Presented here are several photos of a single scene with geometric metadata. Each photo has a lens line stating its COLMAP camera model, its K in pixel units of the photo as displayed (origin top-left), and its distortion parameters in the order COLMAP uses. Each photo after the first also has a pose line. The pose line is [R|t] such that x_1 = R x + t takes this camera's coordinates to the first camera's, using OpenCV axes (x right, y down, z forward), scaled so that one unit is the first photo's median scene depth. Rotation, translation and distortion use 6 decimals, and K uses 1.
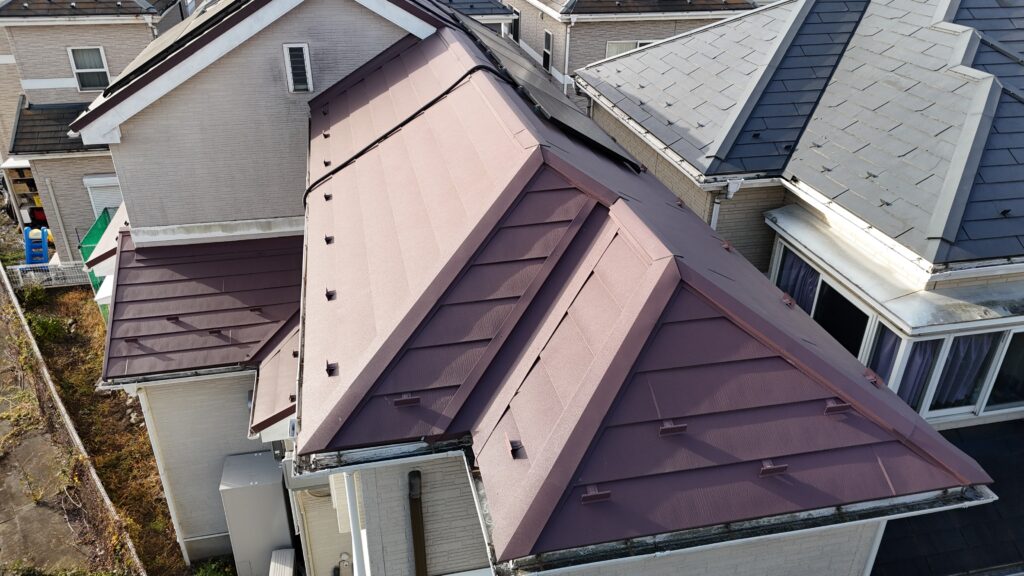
lens RADIAL K [[750.1, 0, 512.0], [0, 750.1, 288.0], [0, 0, 1]] dist [0.069277, -0.054193]
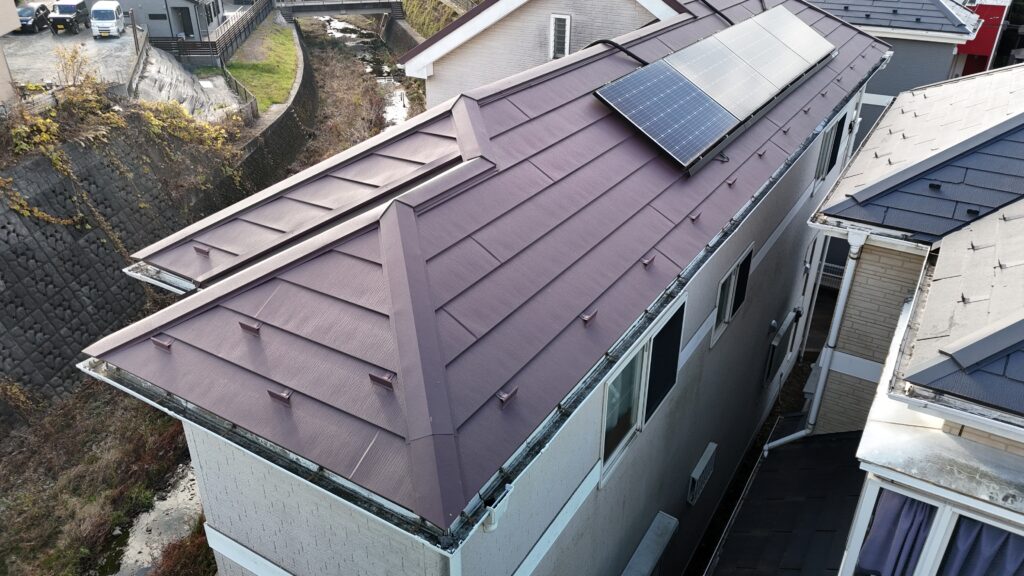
lens RADIAL K [[750.1, 0, 512.0], [0, 750.1, 288.0], [0, 0, 1]] dist [0.069277, -0.054193]
pose [[0.719131, 0.324152, -0.614635, 0.519357], [-0.335081, 0.936659, 0.101935, -0.046067], [0.608746, 0.132649, 0.782198, 0.176893]]
